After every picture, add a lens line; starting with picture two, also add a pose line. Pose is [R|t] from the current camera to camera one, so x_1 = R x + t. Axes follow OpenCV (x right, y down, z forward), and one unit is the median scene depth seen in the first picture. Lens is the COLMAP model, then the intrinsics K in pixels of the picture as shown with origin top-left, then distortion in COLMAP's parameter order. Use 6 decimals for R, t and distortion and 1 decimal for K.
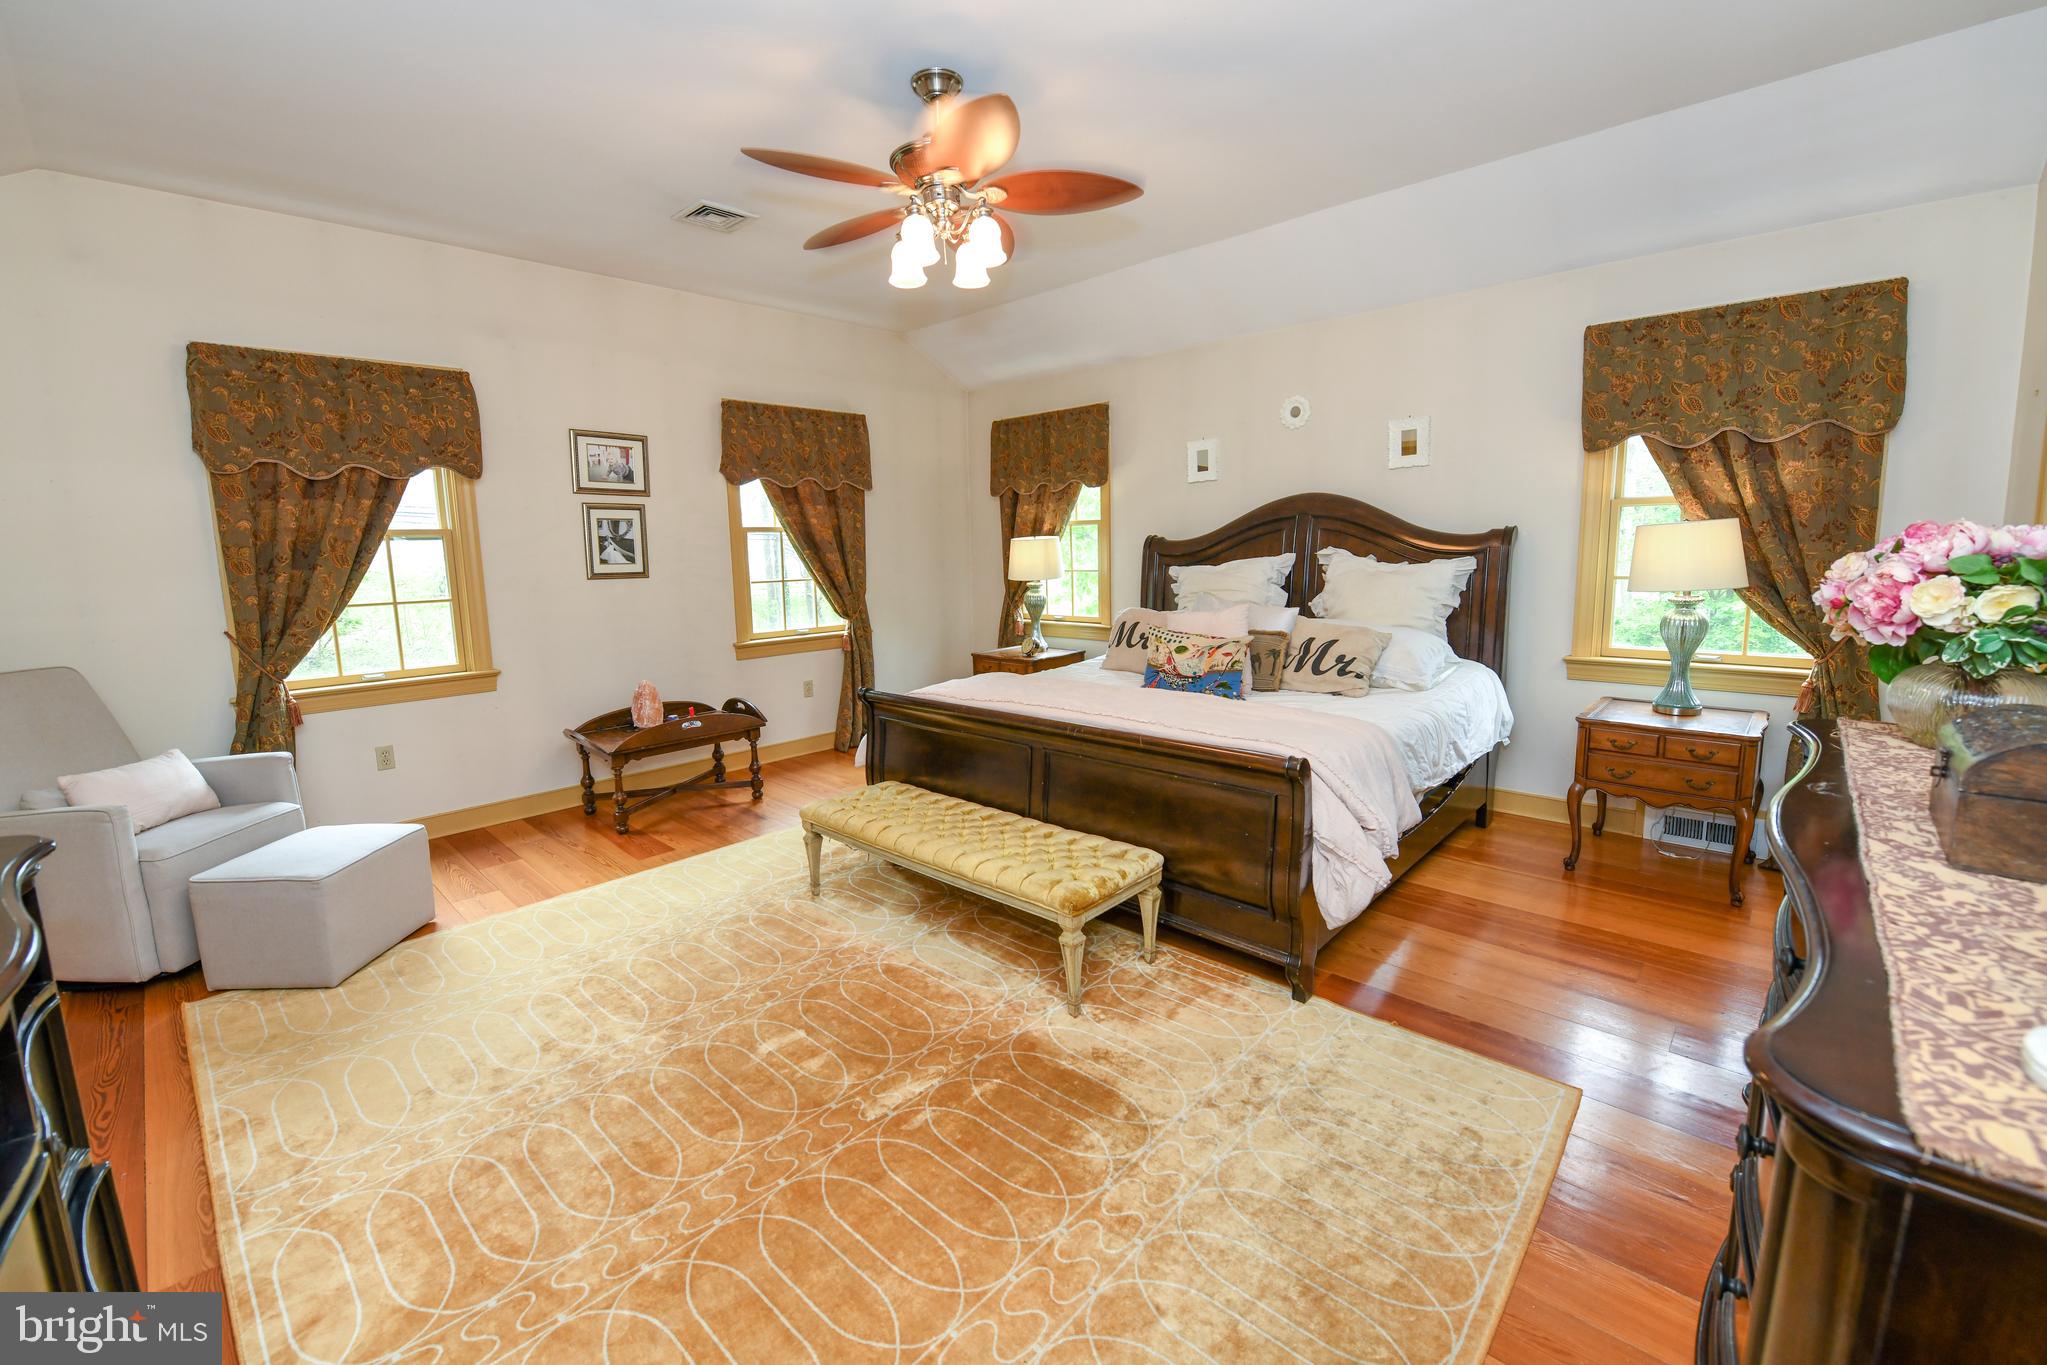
lens RADIAL K [[855.8, 0, 1035.3], [0, 855.8, 668.0], [0, 0, 1]] dist [-0.017839, -0.000674]
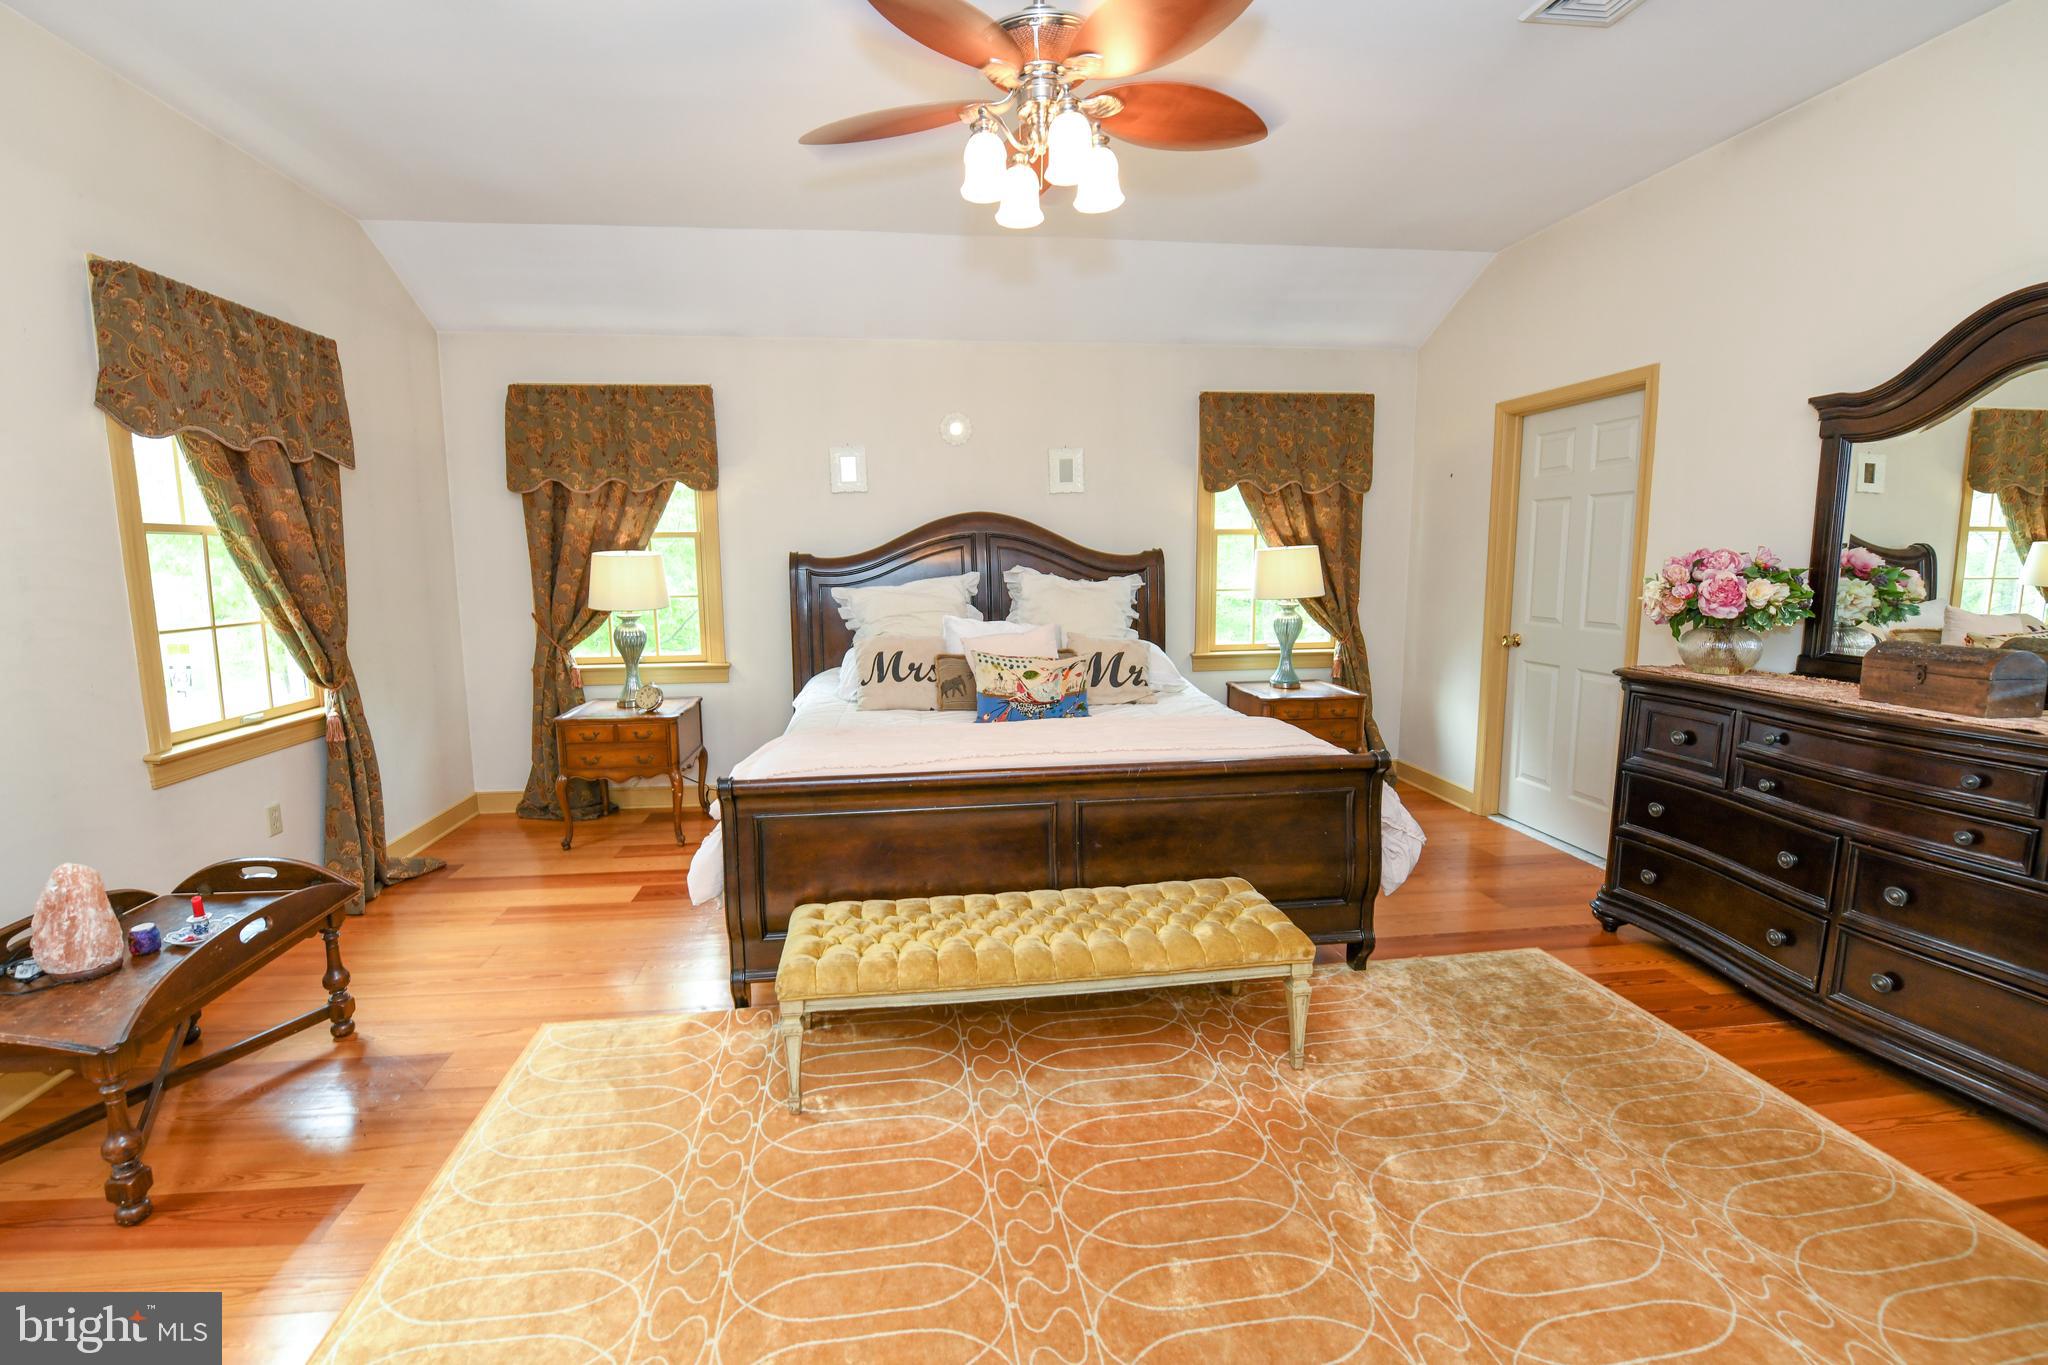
lens RADIAL K [[876.6, 0, 1009.9], [0, 876.6, 666.7], [0, 0, 1]] dist [-0.018832, -0.000912]
pose [[0.639726, -0.080720, 0.764353, -0.478056], [0.106096, 0.994224, 0.016198, -0.040375], [-0.761245, 0.070732, 0.644595, 0.346897]]
